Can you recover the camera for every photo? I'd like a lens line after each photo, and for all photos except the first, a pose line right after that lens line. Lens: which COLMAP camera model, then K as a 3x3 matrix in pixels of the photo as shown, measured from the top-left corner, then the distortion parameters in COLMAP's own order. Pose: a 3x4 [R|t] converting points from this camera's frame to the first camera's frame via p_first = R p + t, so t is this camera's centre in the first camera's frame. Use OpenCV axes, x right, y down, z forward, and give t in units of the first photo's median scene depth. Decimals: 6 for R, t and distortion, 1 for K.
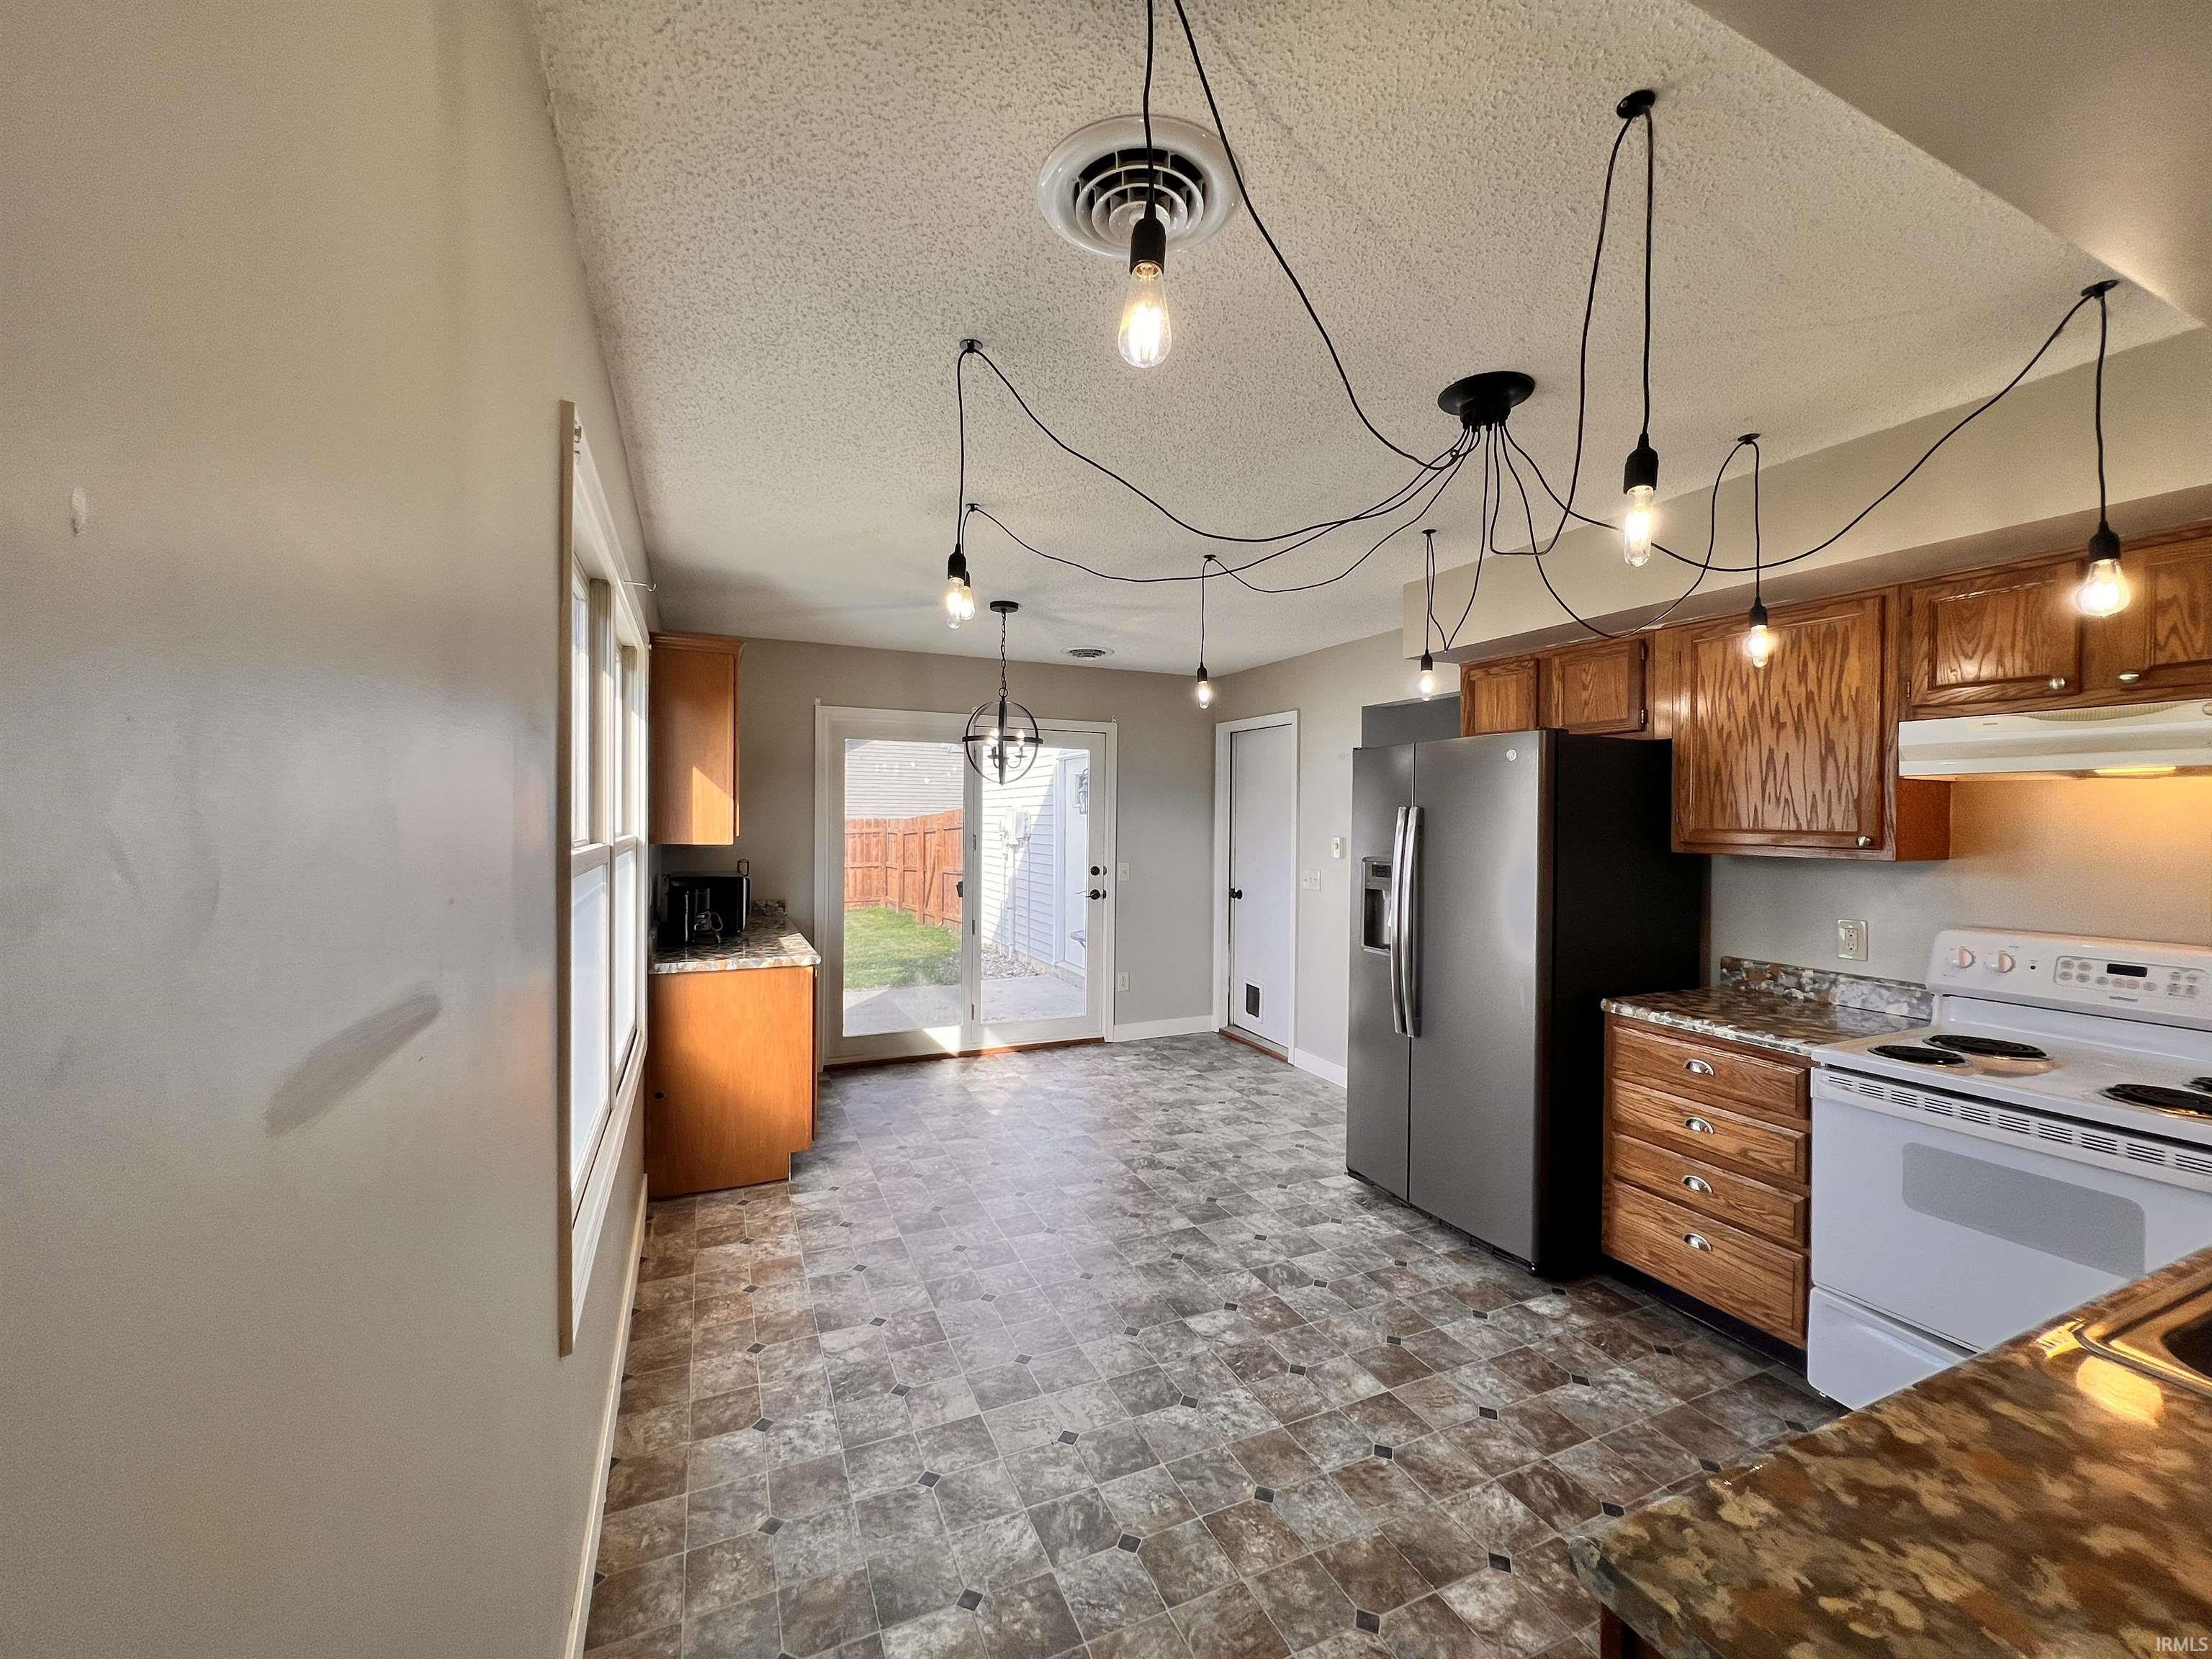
lens RADIAL K [[883.5, 0, 1098.0], [0, 883.5, 826.0], [0, 0, 1]] dist [-0.002717, 0.001012]
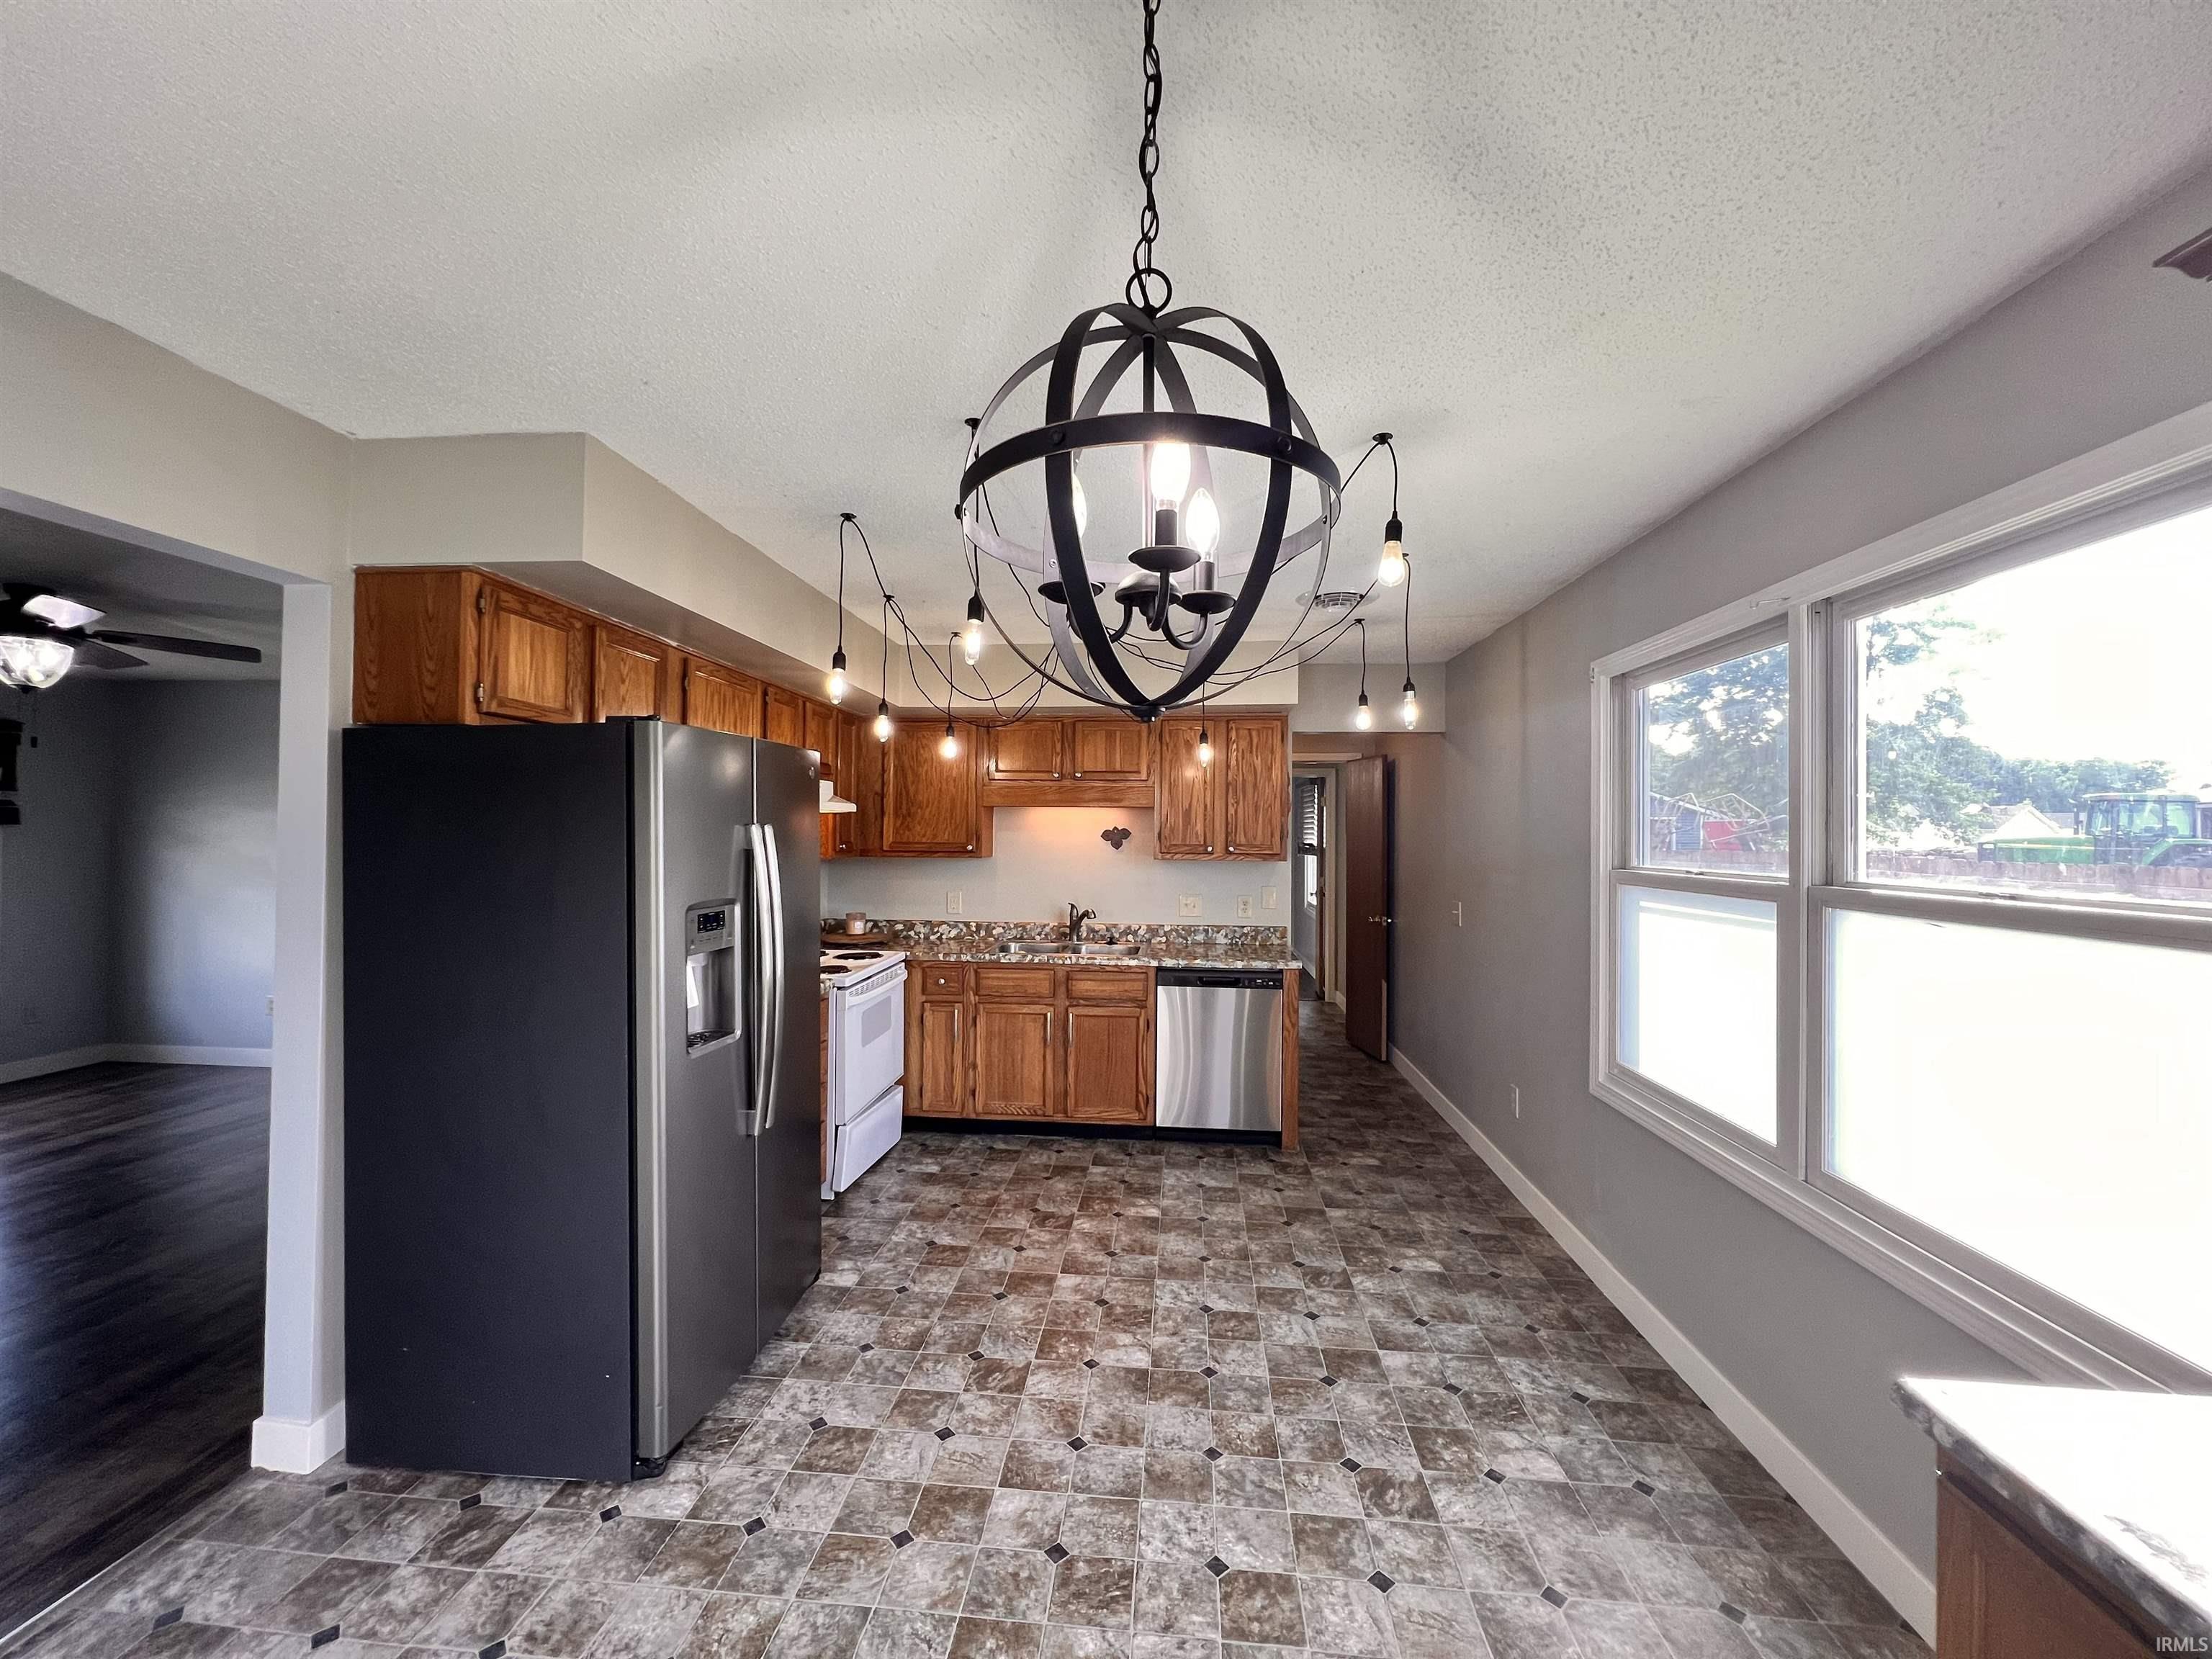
lens RADIAL K [[883.5, 0, 1097.6], [0, 883.5, 823.8], [0, 0, 1]] dist [-0.002717, 0.001012]
pose [[-0.871203, -0.010688, 0.490807, -0.352682], [-0.011355, 0.999934, 0.001621, -0.036420], [-0.490792, -0.004161, -0.871267, 2.063931]]
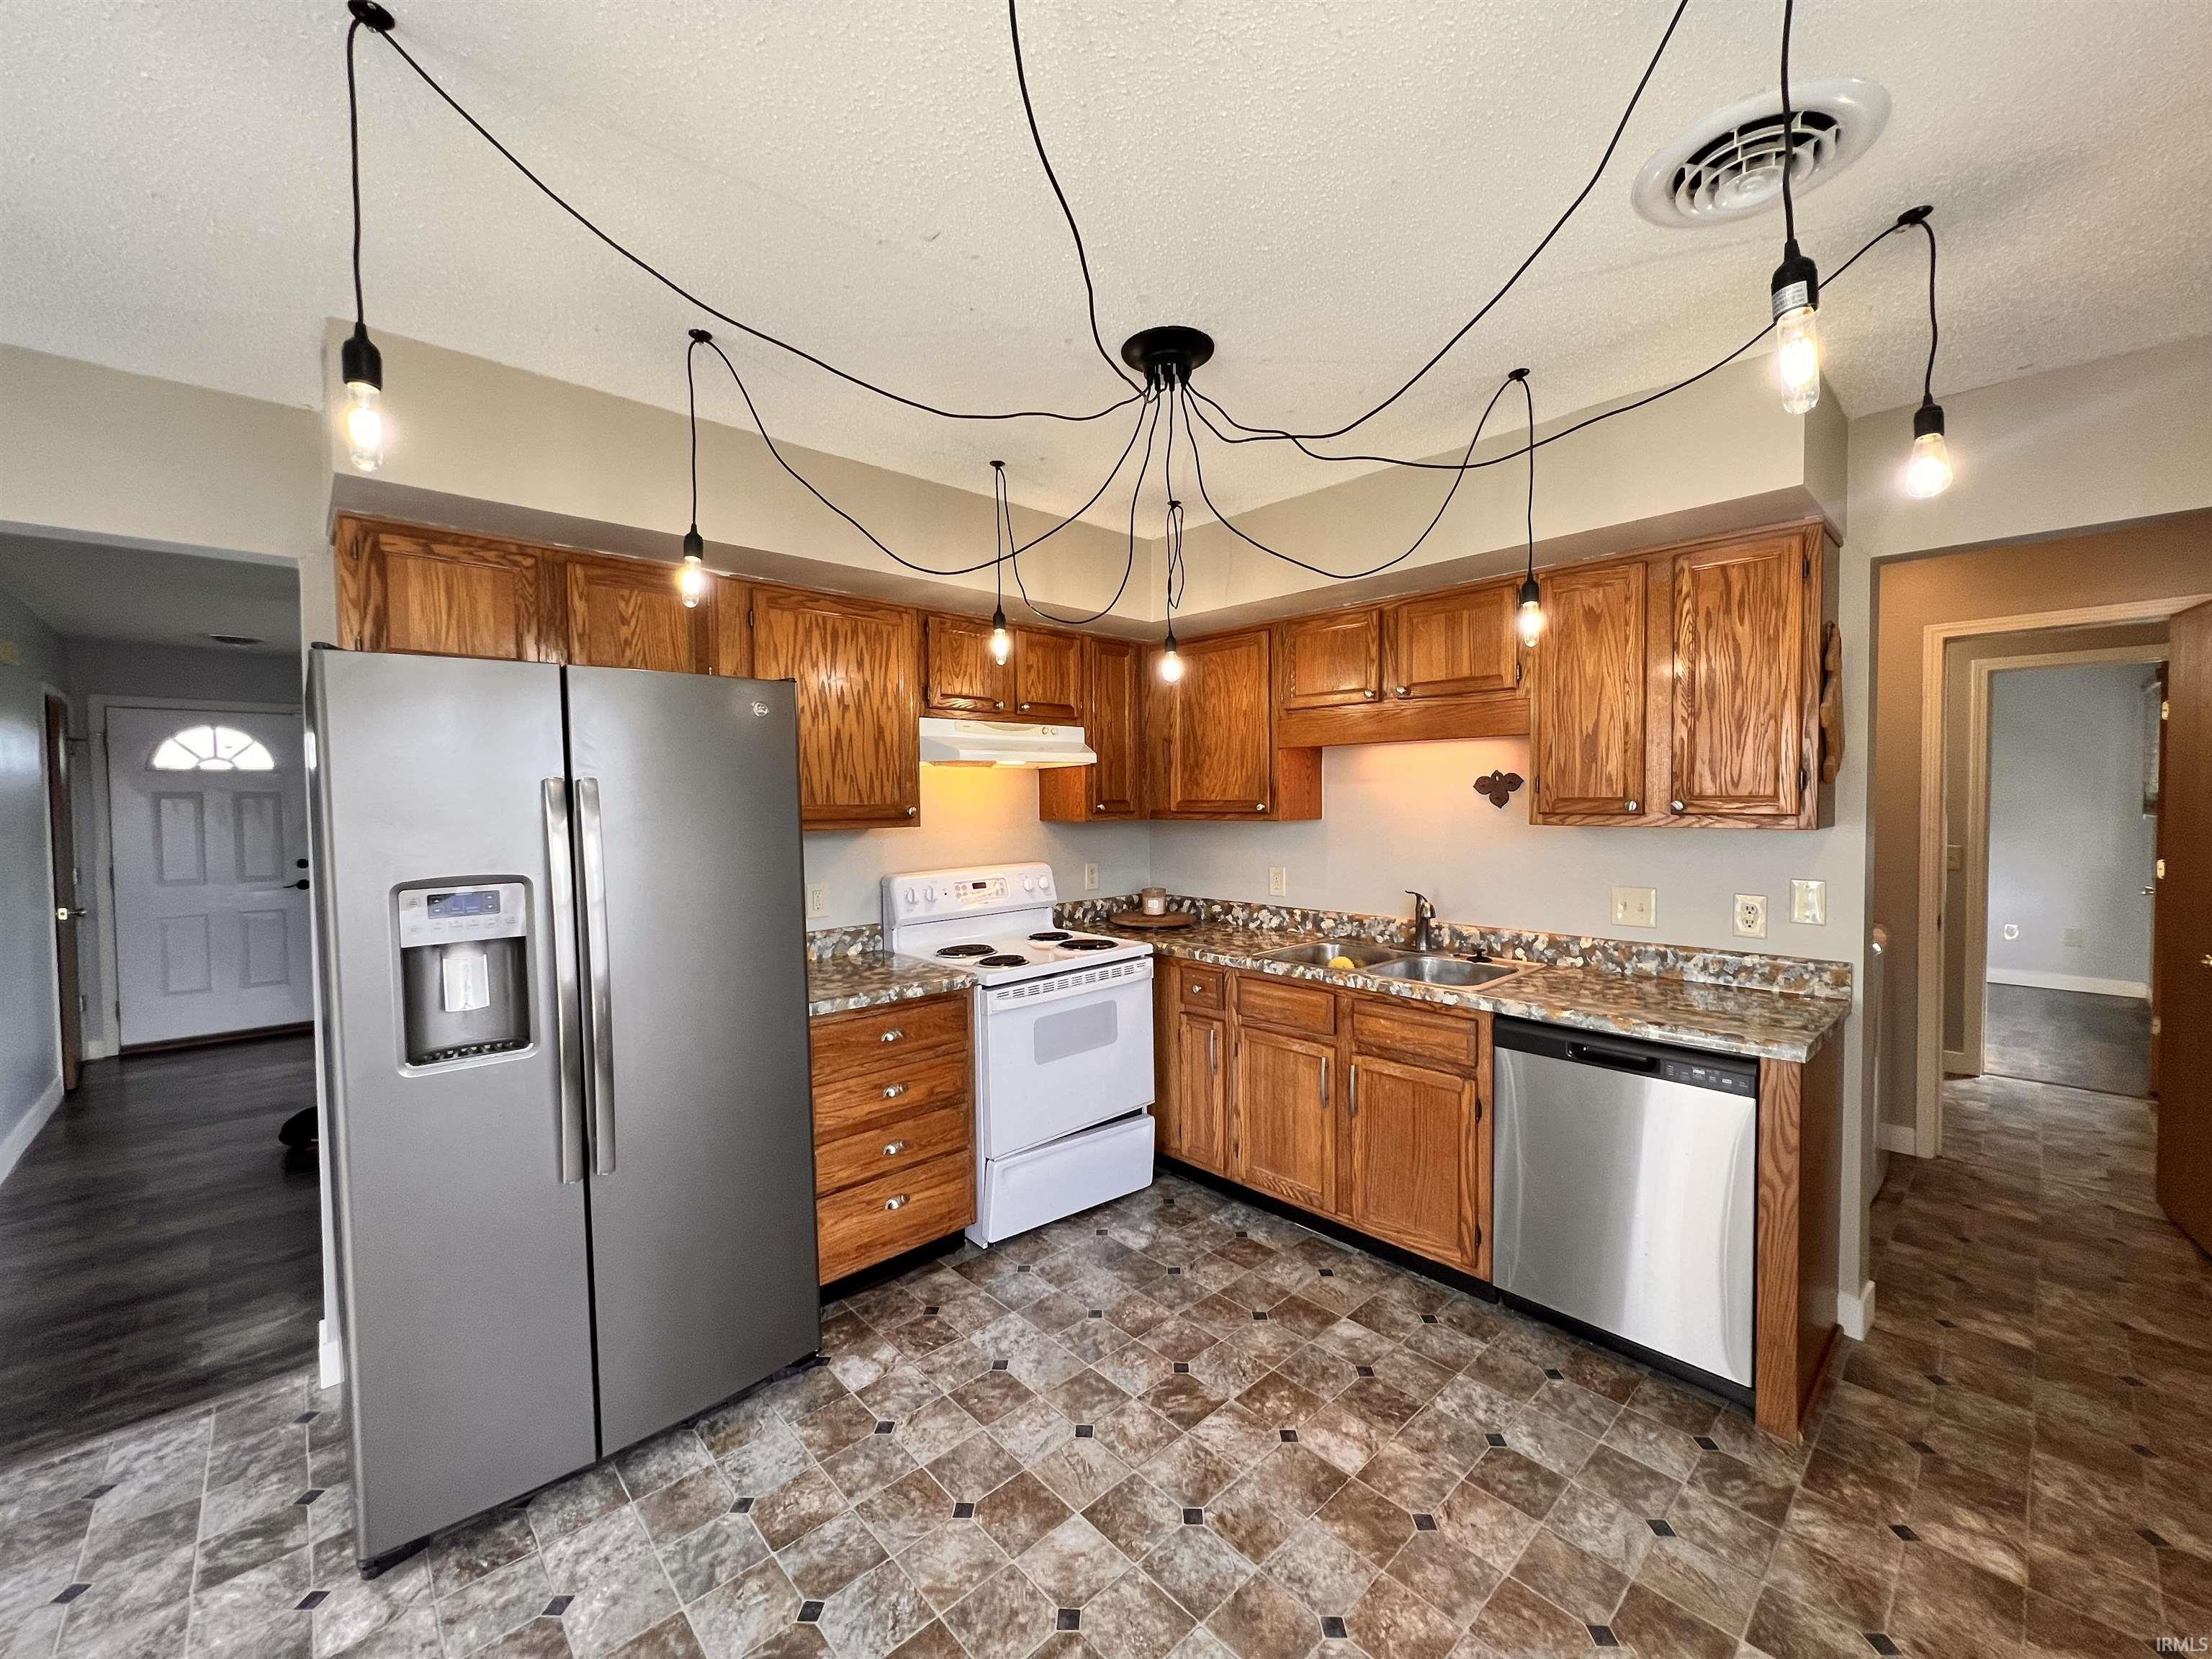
lens RADIAL K [[883.5, 0, 1101.4], [0, 883.5, 823.9], [0, 0, 1]] dist [-0.002717, 0.001012]
pose [[-0.324904, -0.035622, 0.945076, -0.395167], [0.017336, 0.998898, 0.043610, -0.015356], [-0.945588, 0.030553, -0.323929, 1.182606]]
